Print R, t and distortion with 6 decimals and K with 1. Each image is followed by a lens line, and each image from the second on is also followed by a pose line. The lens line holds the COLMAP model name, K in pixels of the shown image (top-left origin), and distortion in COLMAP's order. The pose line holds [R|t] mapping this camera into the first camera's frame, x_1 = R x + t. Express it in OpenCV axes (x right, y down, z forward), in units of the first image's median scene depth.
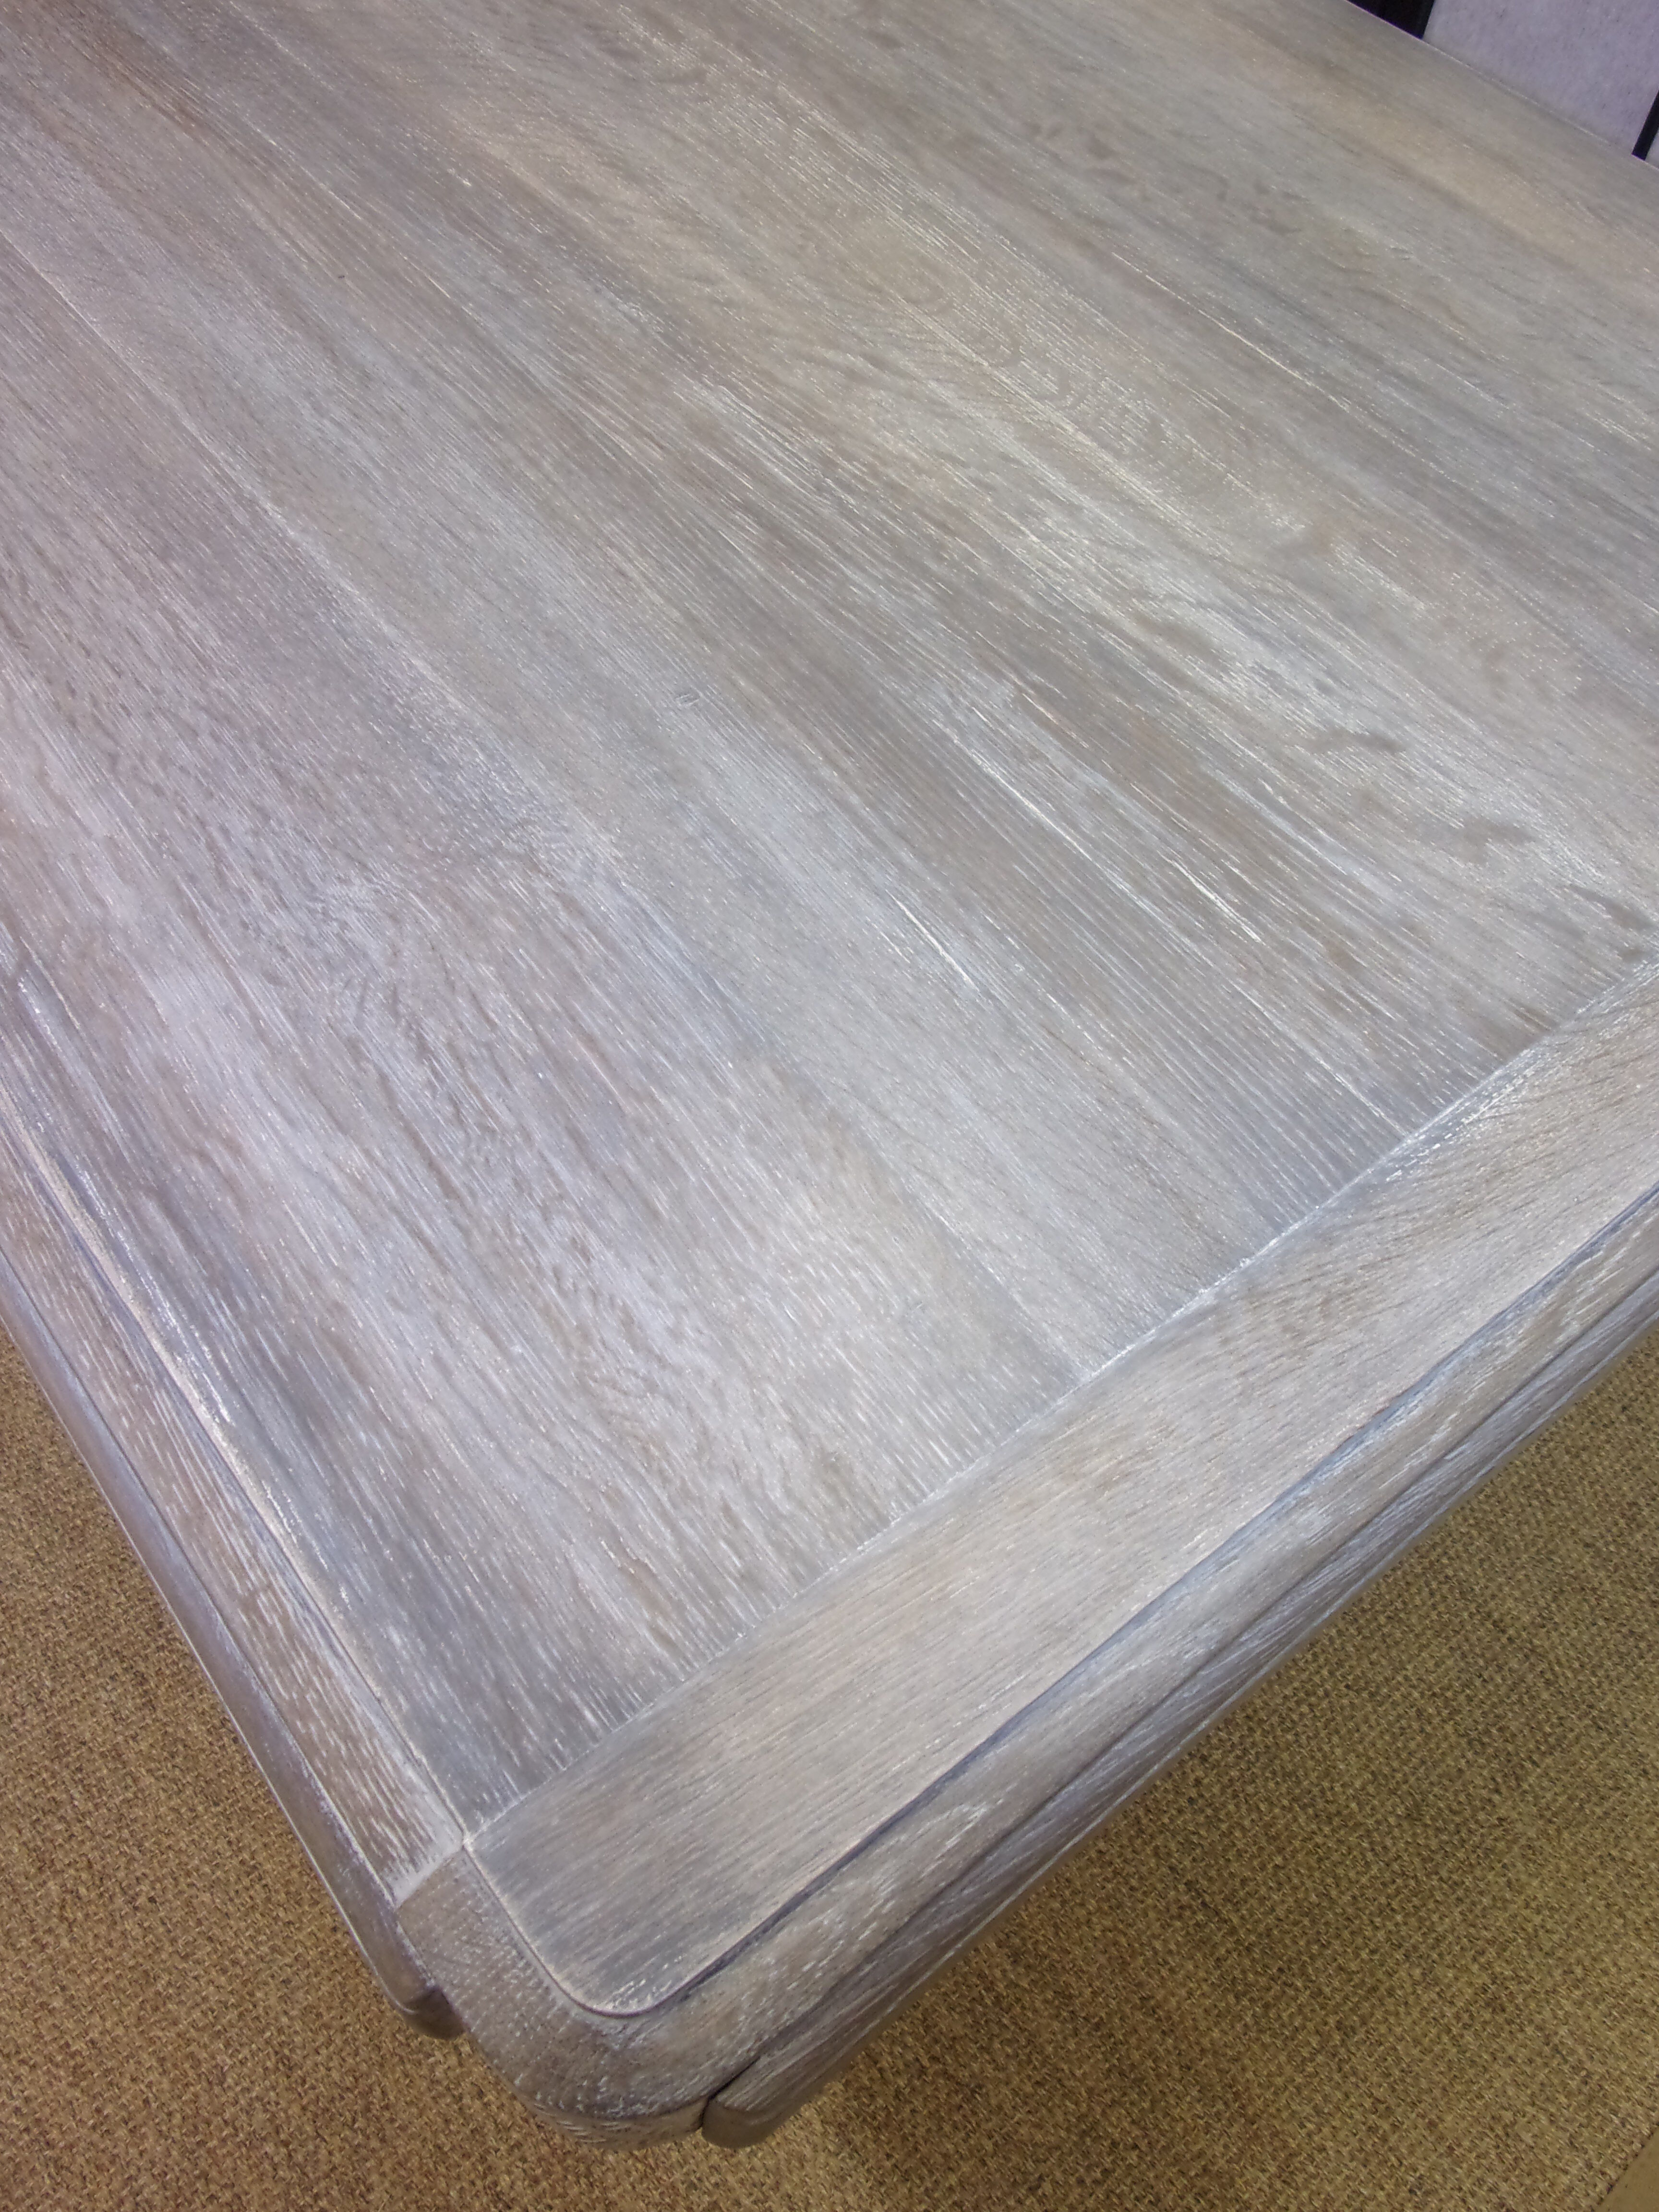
lens RADIAL K [[1721.1, 0, 828.0], [0, 1721.1, 1089.5], [0, 0, 1]] dist [0.005170, 0.001856]
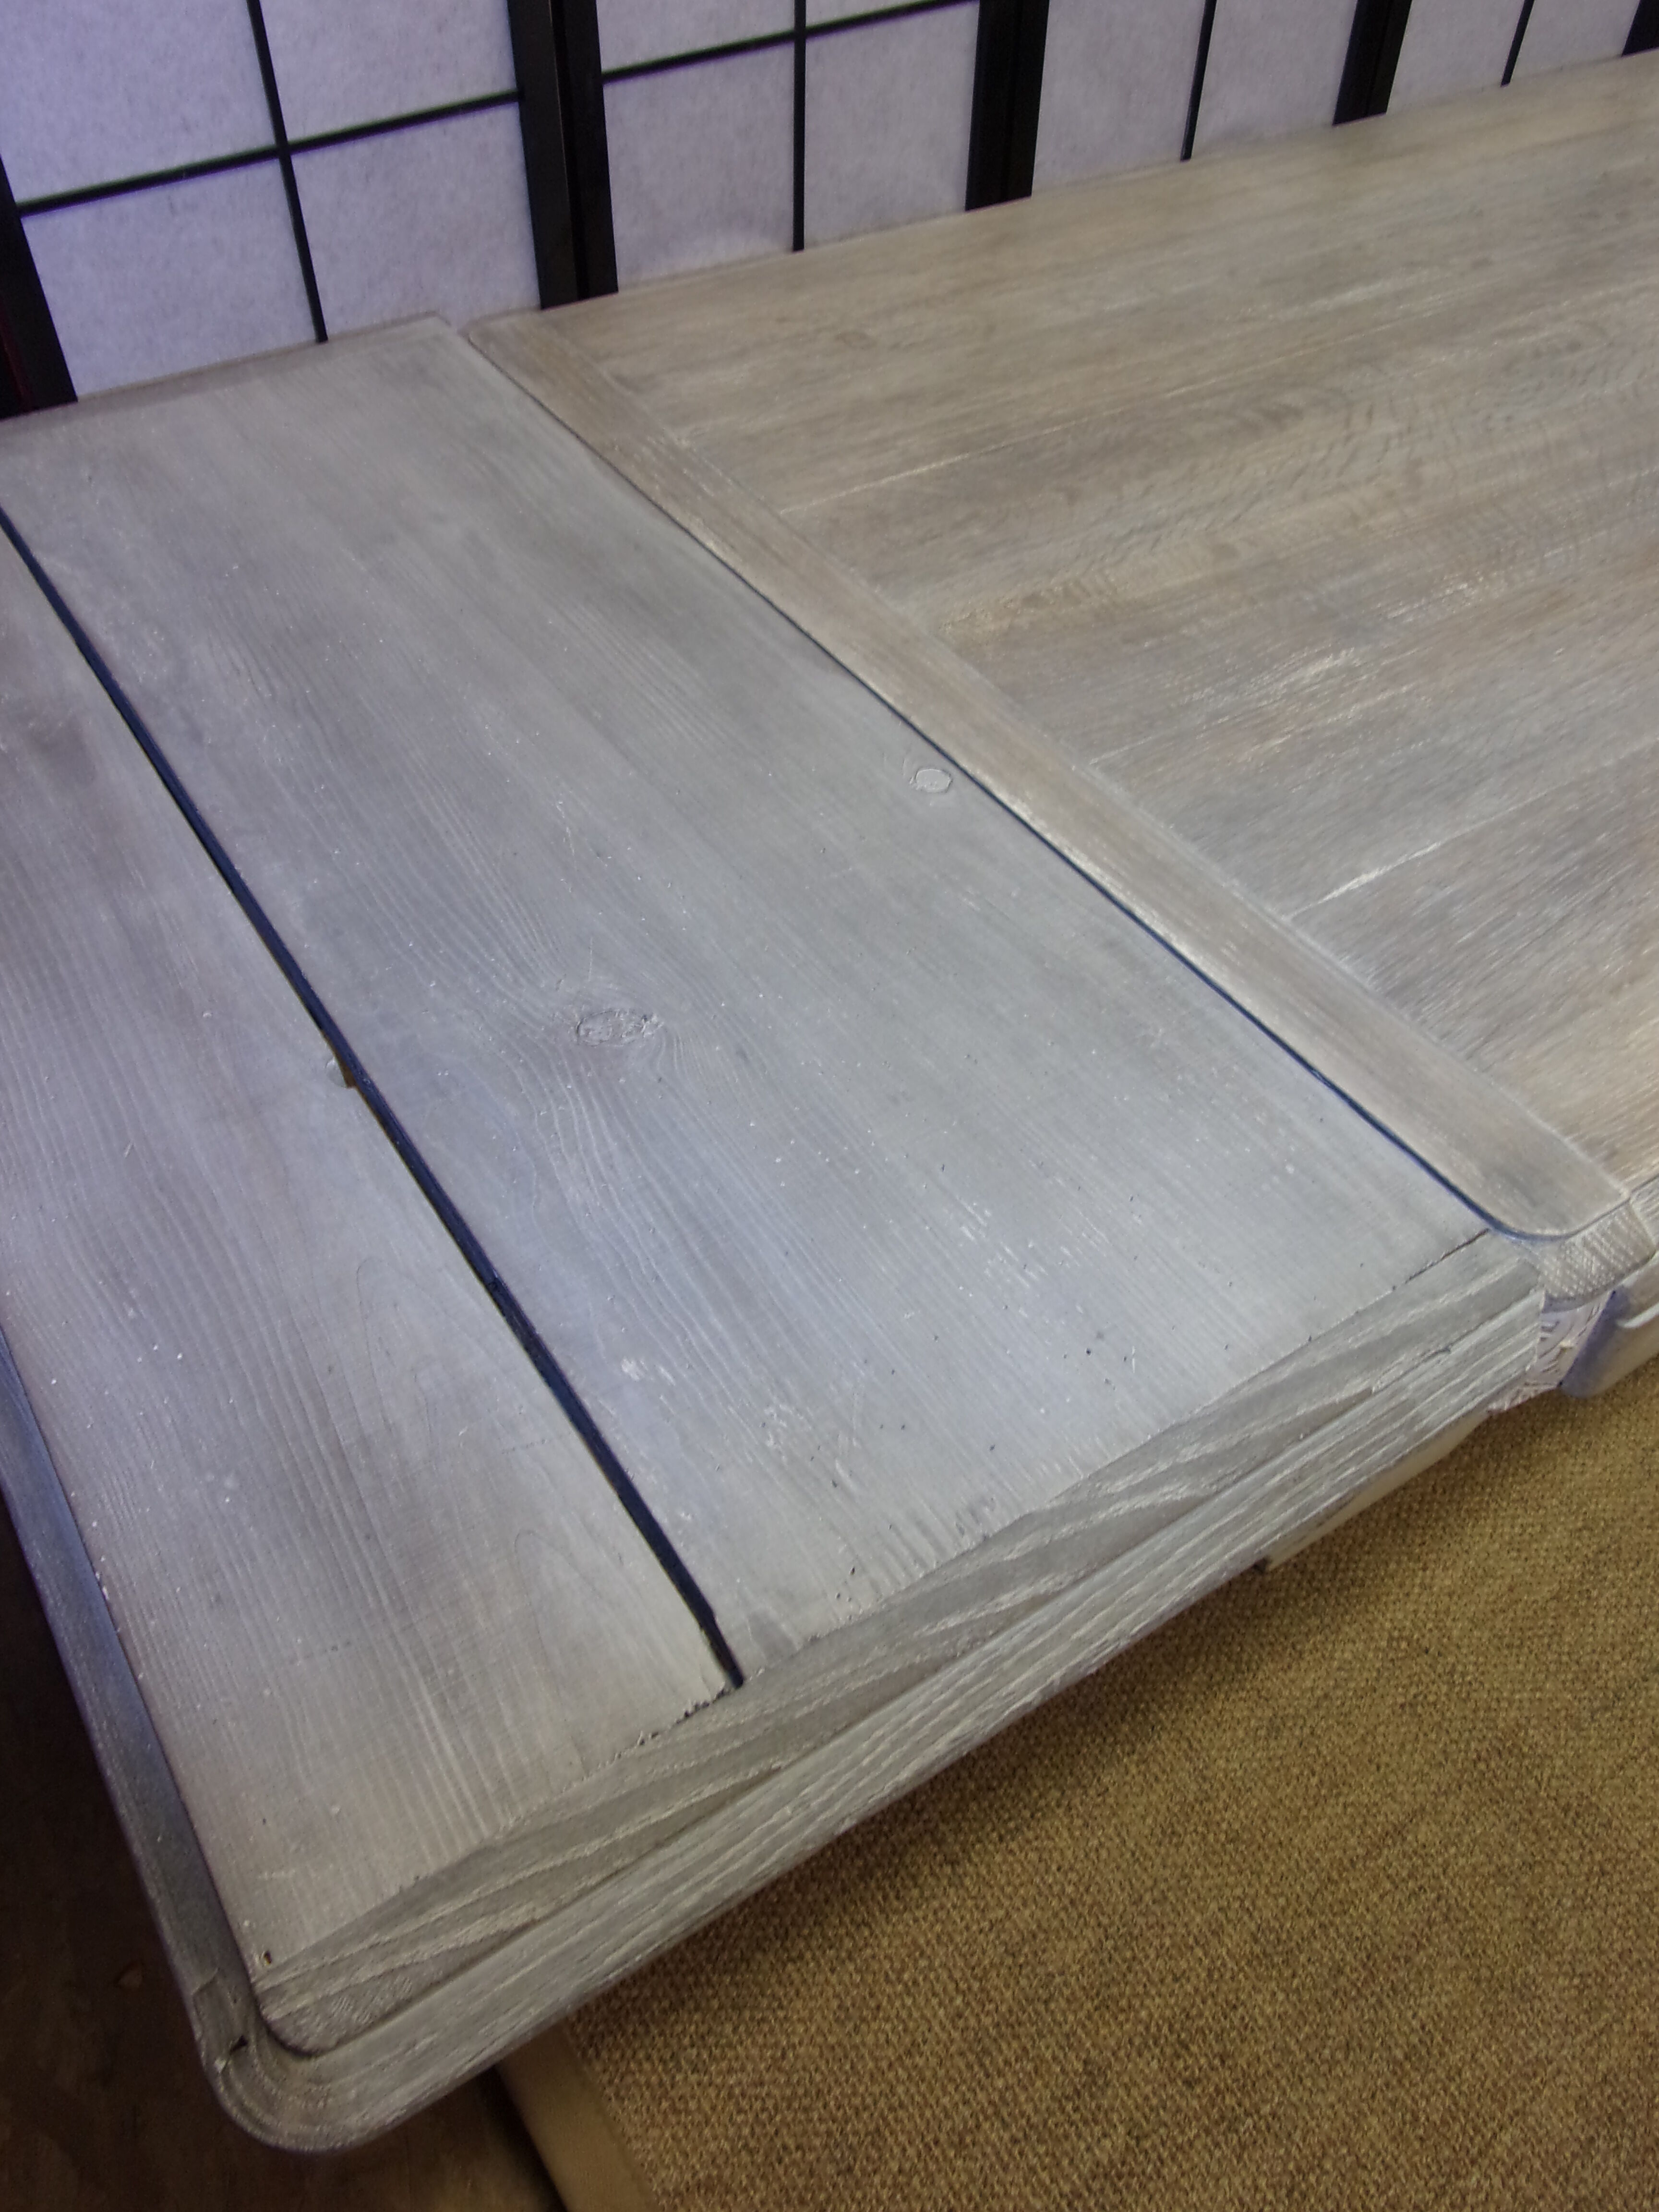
lens RADIAL K [[1721.1, 0, 828.0], [0, 1721.1, 1089.5], [0, 0, 1]] dist [0.005170, 0.001856]
pose [[0.105198, -0.772145, 0.626678, -1.806937], [0.805720, 0.435545, 0.401393, -1.683627], [-0.582880, 0.462701, 0.667951, 0.902201]]
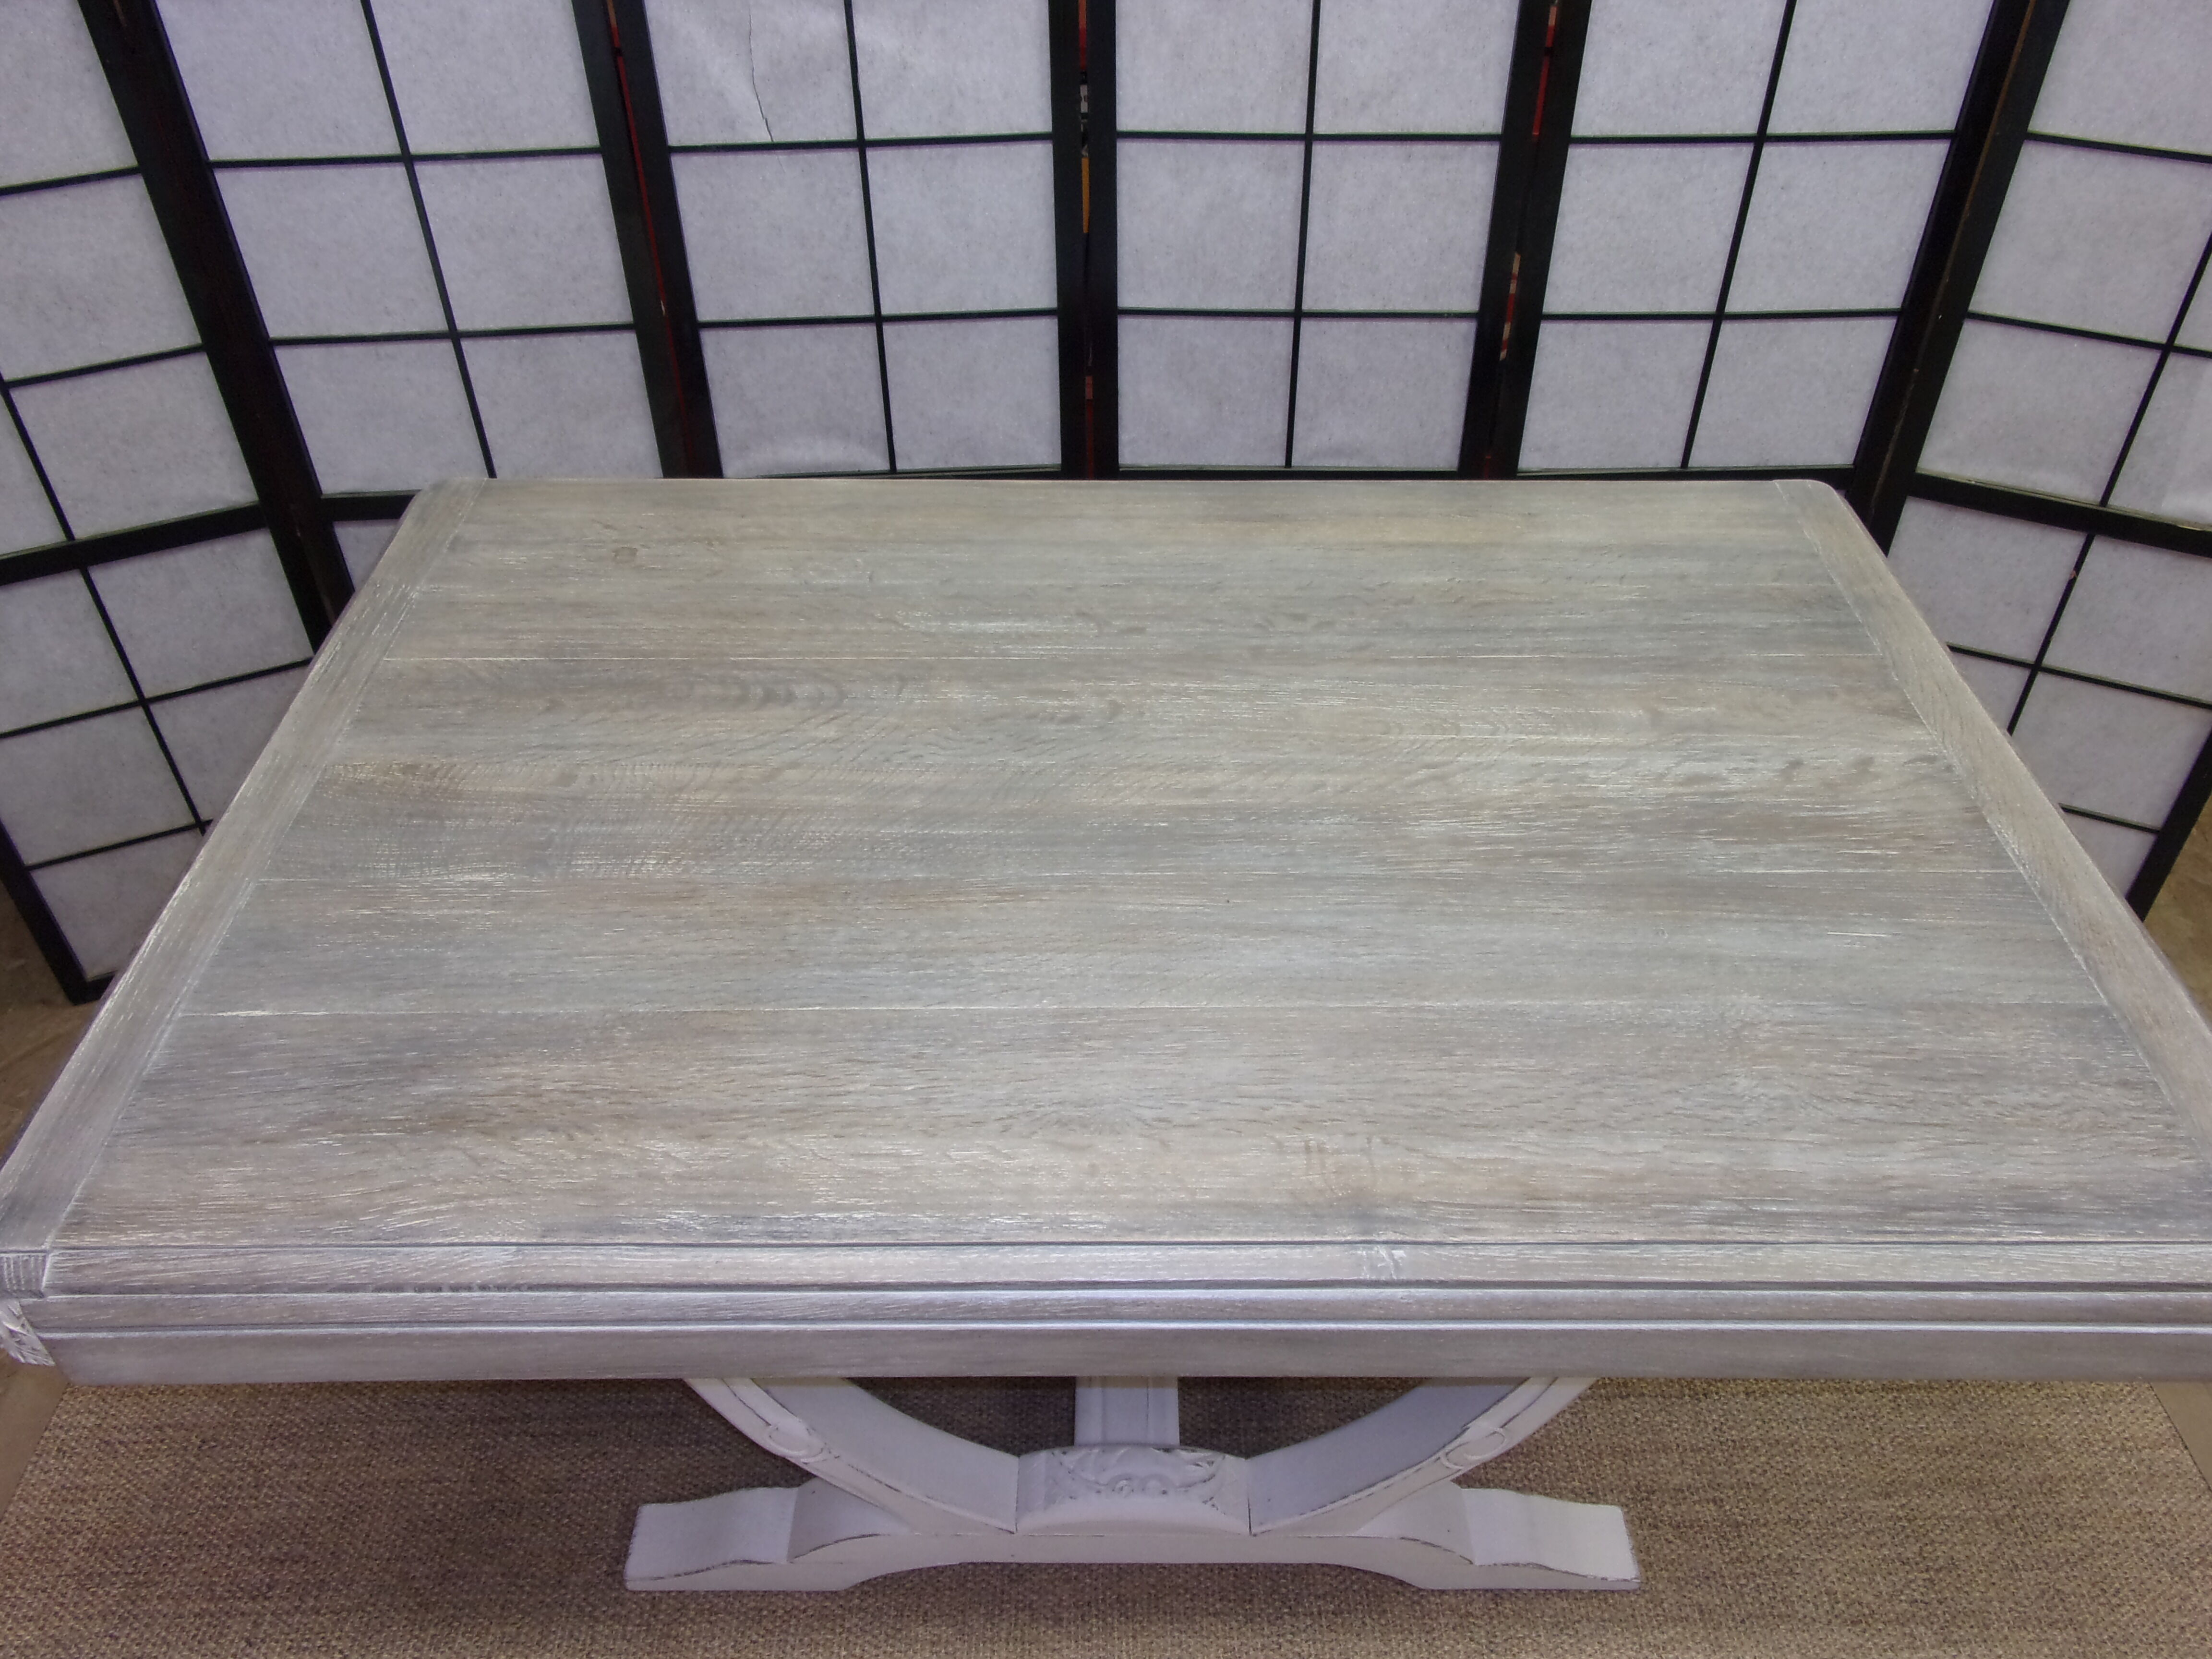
lens RADIAL K [[1721.1, 0, 1108.0], [0, 1721.1, 835.4], [0, 0, 1]] dist [0.005170, 0.001856]
pose [[0.621158, -0.555680, 0.552614, -1.286332], [0.664196, 0.747541, 0.005109, -0.636140], [-0.415941, 0.363871, 0.833422, -0.353769]]
